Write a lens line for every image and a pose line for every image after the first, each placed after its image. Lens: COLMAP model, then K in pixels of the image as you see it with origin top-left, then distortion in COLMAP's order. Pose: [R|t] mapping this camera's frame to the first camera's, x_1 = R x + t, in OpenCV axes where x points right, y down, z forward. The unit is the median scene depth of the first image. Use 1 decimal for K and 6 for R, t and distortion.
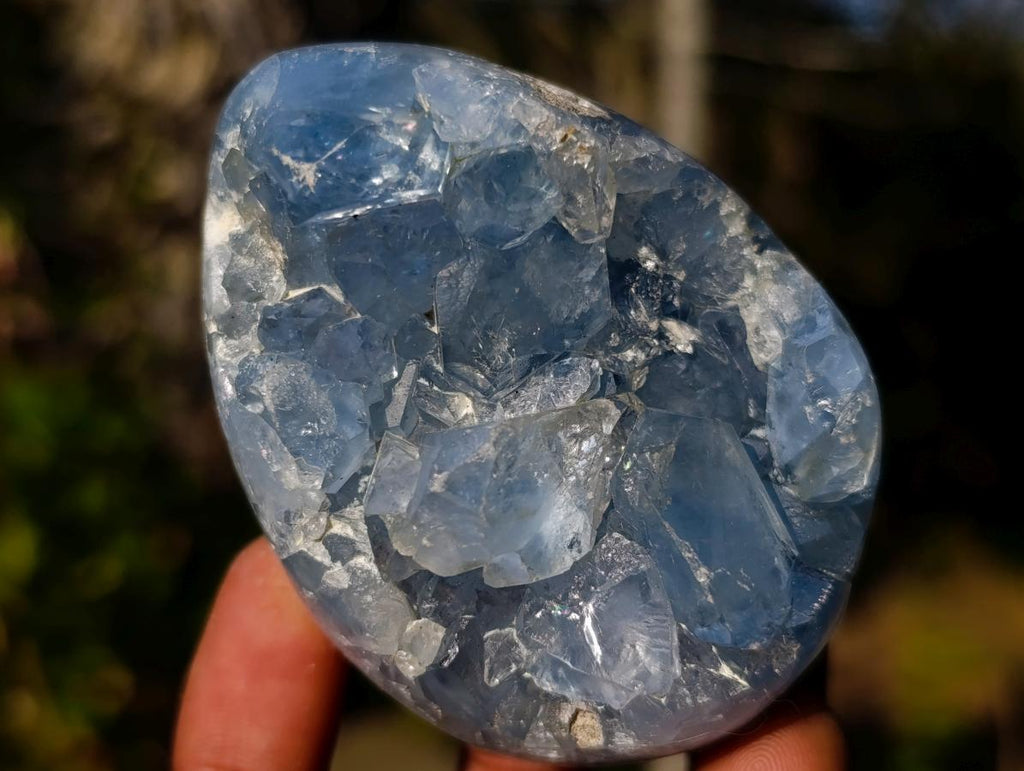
lens RADIAL K [[1422.6, 0, 517.3], [0, 1422.6, 383.5], [0, 0, 1]] dist [0.243493, -1.363678]
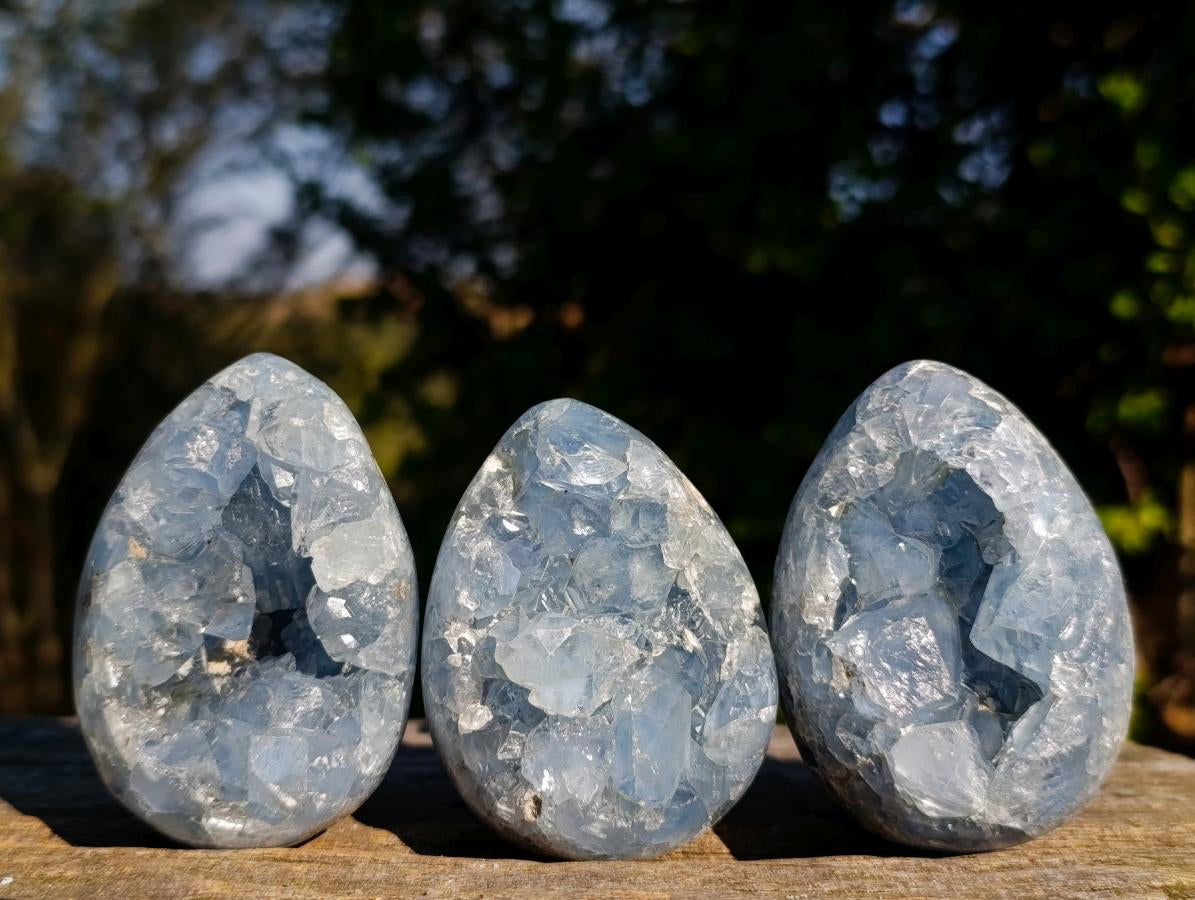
lens RADIAL K [[1660.2, 0, 603.7], [0, 1660.2, 447.7], [0, 0, 1]] dist [0.243493, -1.363678]
pose [[0.871300, 0.485230, -0.073411, 0.056903], [-0.488839, 0.844945, -0.217036, 0.265064], [-0.043284, 0.224989, 0.973399, -1.059341]]
